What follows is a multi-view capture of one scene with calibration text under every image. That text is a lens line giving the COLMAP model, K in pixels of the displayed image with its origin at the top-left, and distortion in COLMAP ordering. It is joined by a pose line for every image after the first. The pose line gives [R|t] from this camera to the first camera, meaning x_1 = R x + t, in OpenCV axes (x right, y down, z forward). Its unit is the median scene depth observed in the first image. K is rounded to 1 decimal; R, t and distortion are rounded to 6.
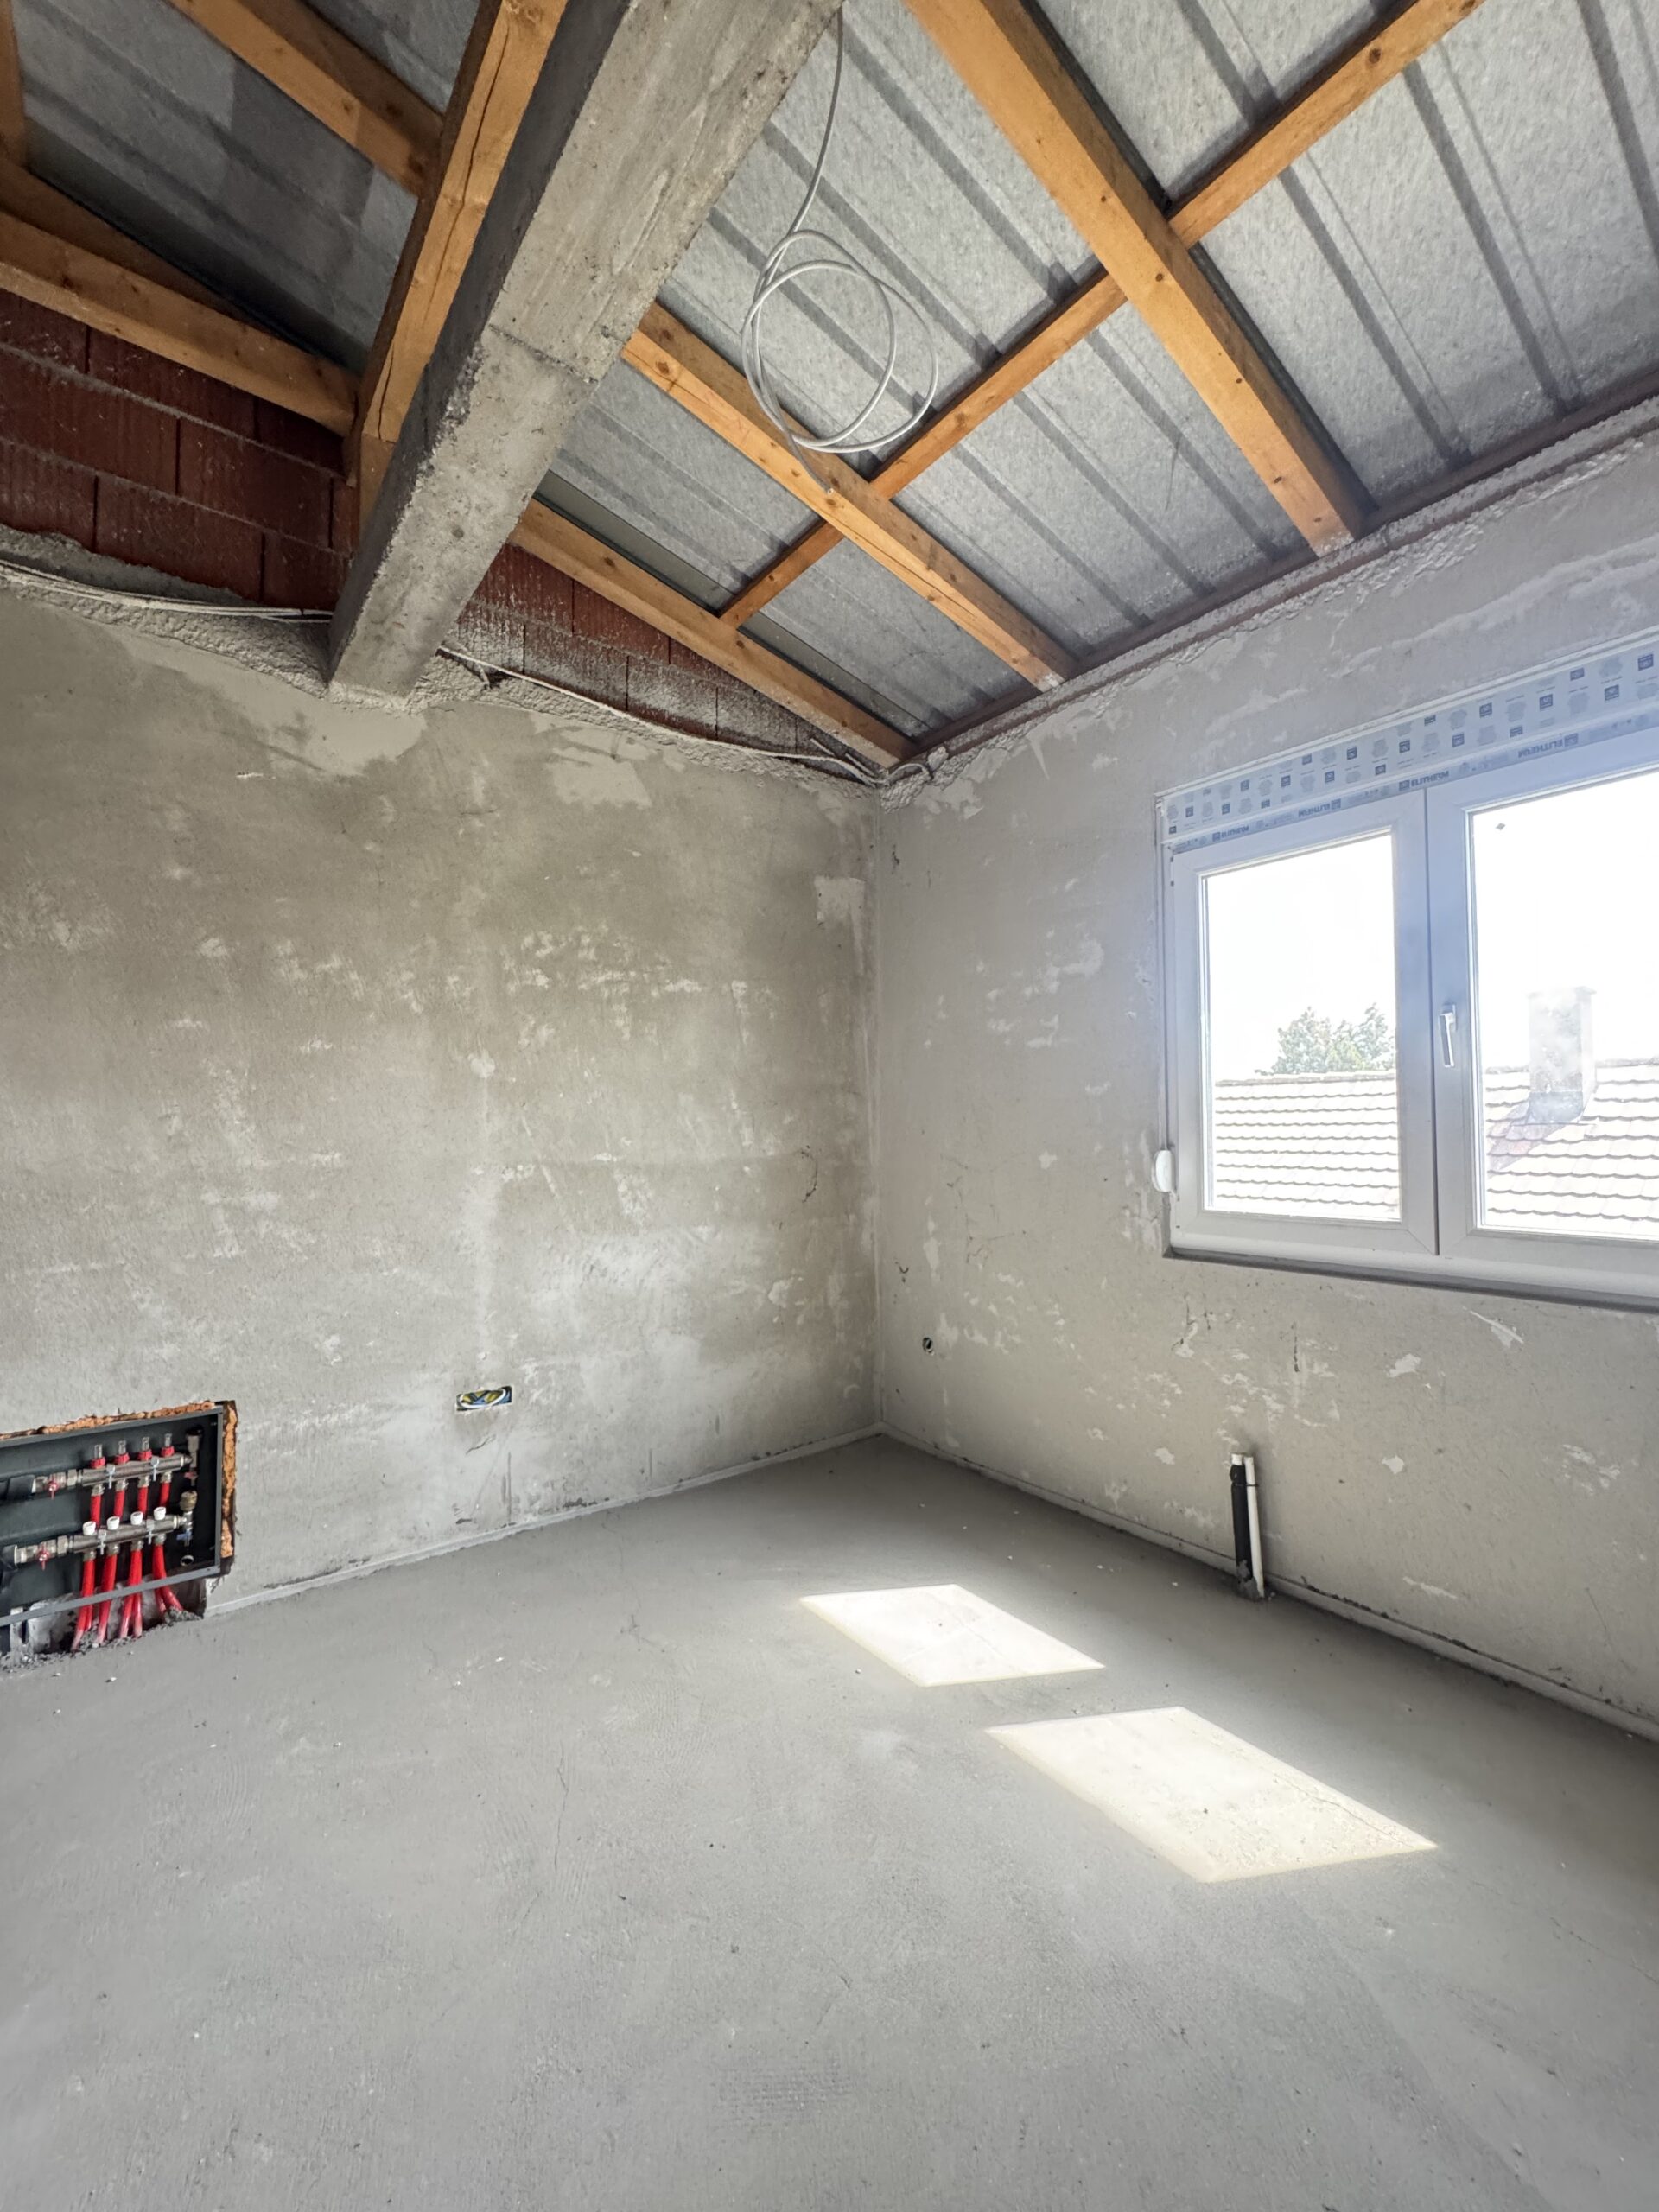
lens RADIAL K [[905.8, 0, 829.5], [0, 905.8, 1109.7], [0, 0, 1]] dist [-0.003005, 0.000008]
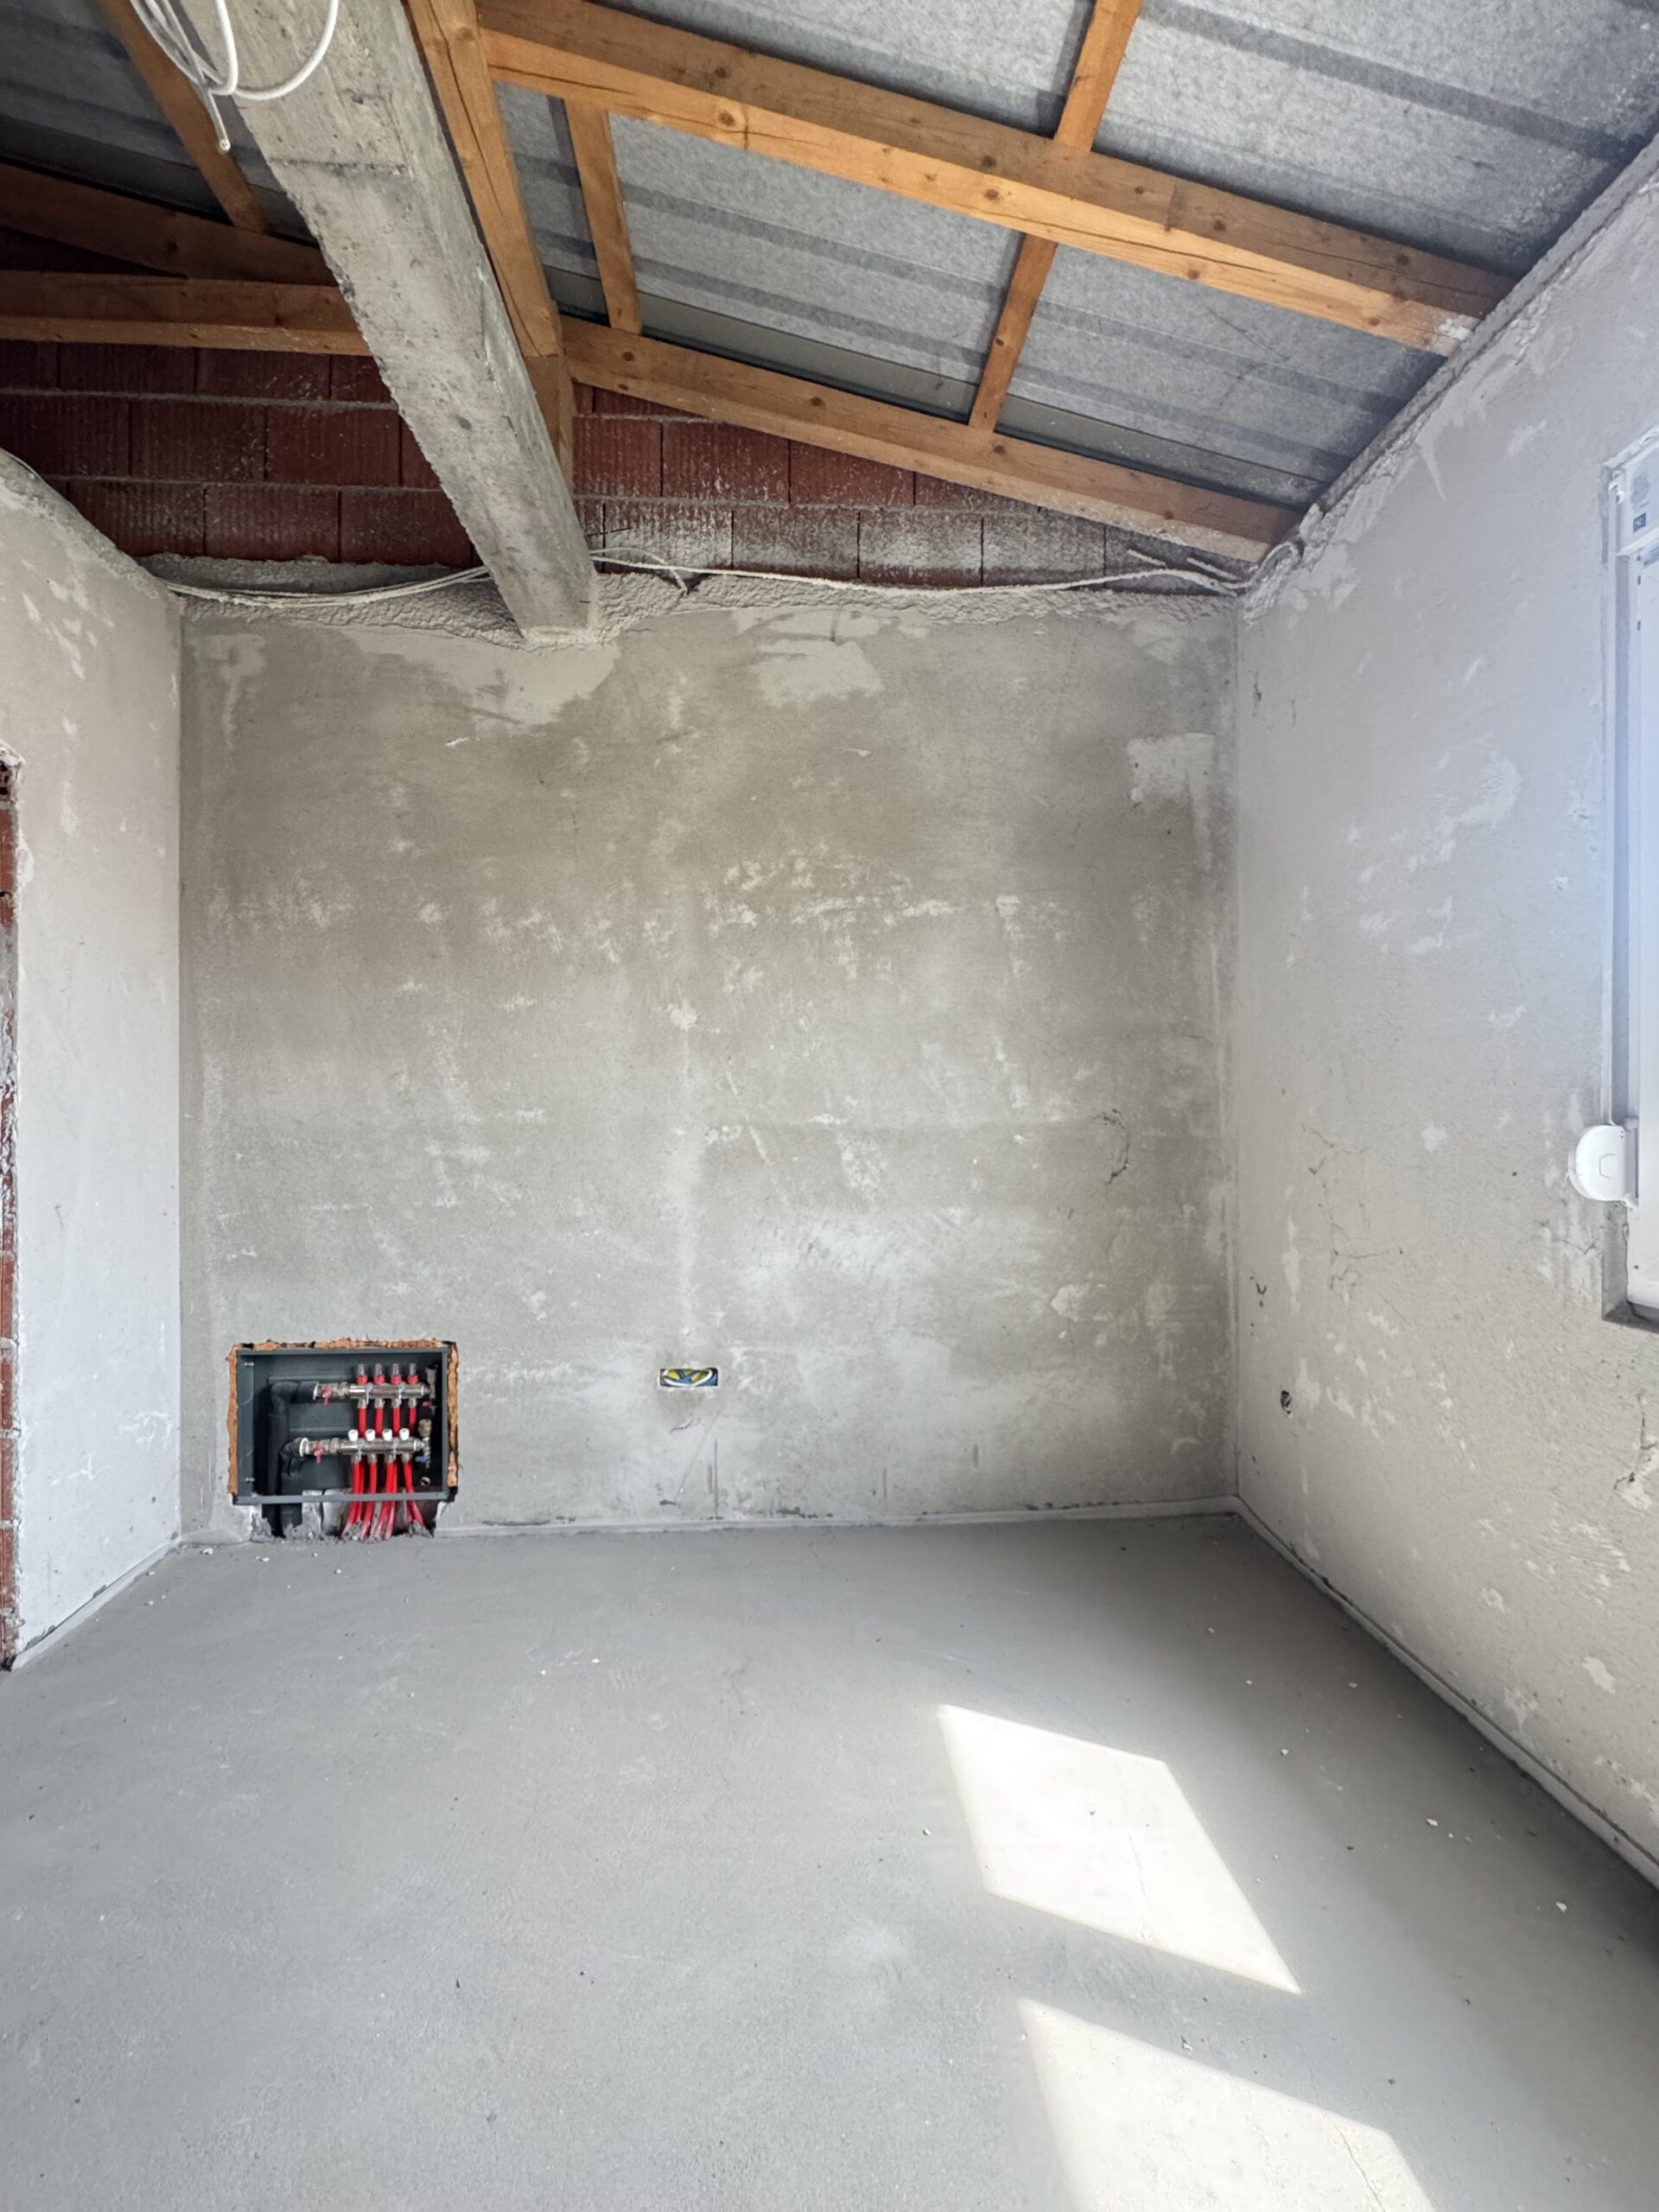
lens RADIAL K [[1015.1, 0, 829.5], [0, 1015.1, 1106.0], [0, 0, 1]] dist [-0.003472, 0.000249]
pose [[0.832774, 0.011379, -0.553496, 0.288926], [0.010240, 0.999301, 0.035951, 0.005953], [0.553518, -0.035606, 0.832076, 0.211938]]
